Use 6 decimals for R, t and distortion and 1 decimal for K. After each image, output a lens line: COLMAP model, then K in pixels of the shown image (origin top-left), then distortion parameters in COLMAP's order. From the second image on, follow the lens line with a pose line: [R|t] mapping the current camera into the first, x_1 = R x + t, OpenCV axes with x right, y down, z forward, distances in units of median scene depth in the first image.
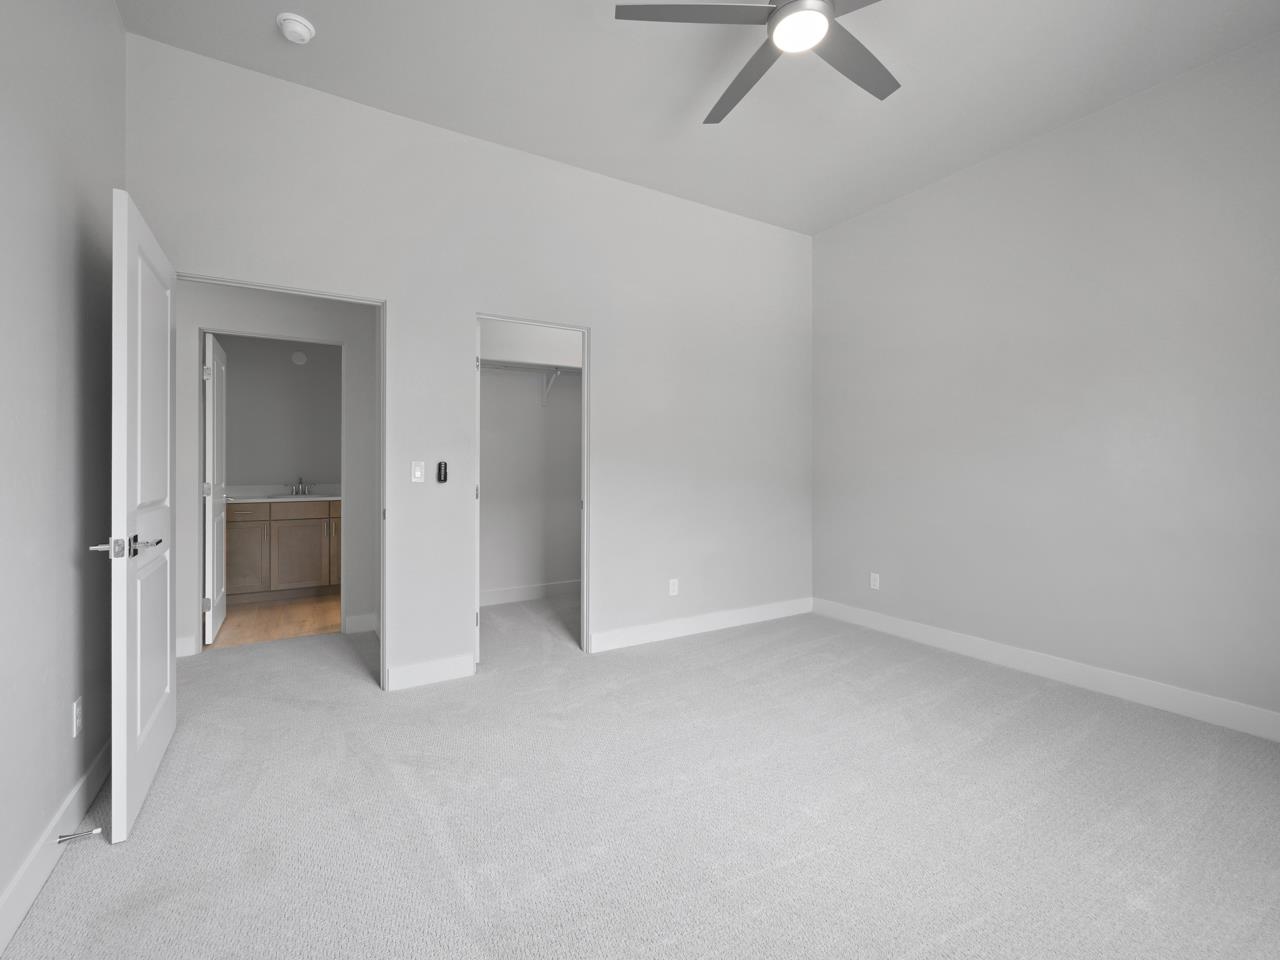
lens RADIAL K [[574.3, 0, 640.3], [0, 574.3, 479.9], [0, 0, 1]] dist [0.000299, -0.000551]
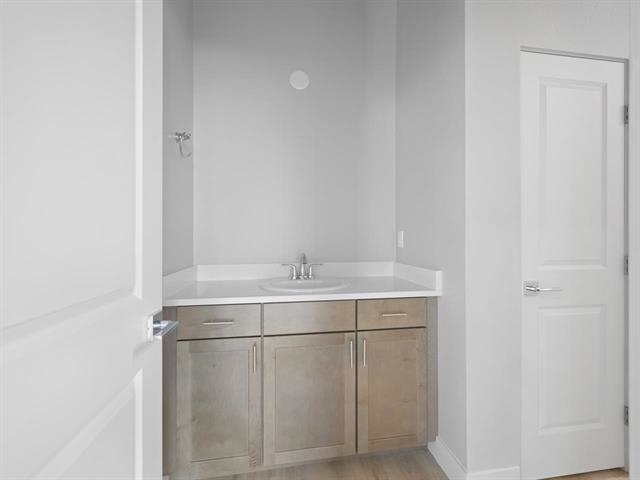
lens RADIAL K [[287.1, 0, 319.9], [0, 287.1, 239.9], [0, 0, 1]] dist [0.000299, -0.000551]
pose [[0.923247, -0.012431, -0.384005, -0.466701], [0.006902, 0.999852, -0.015772, -0.015131], [0.384144, 0.011911, 0.923196, 0.734861]]
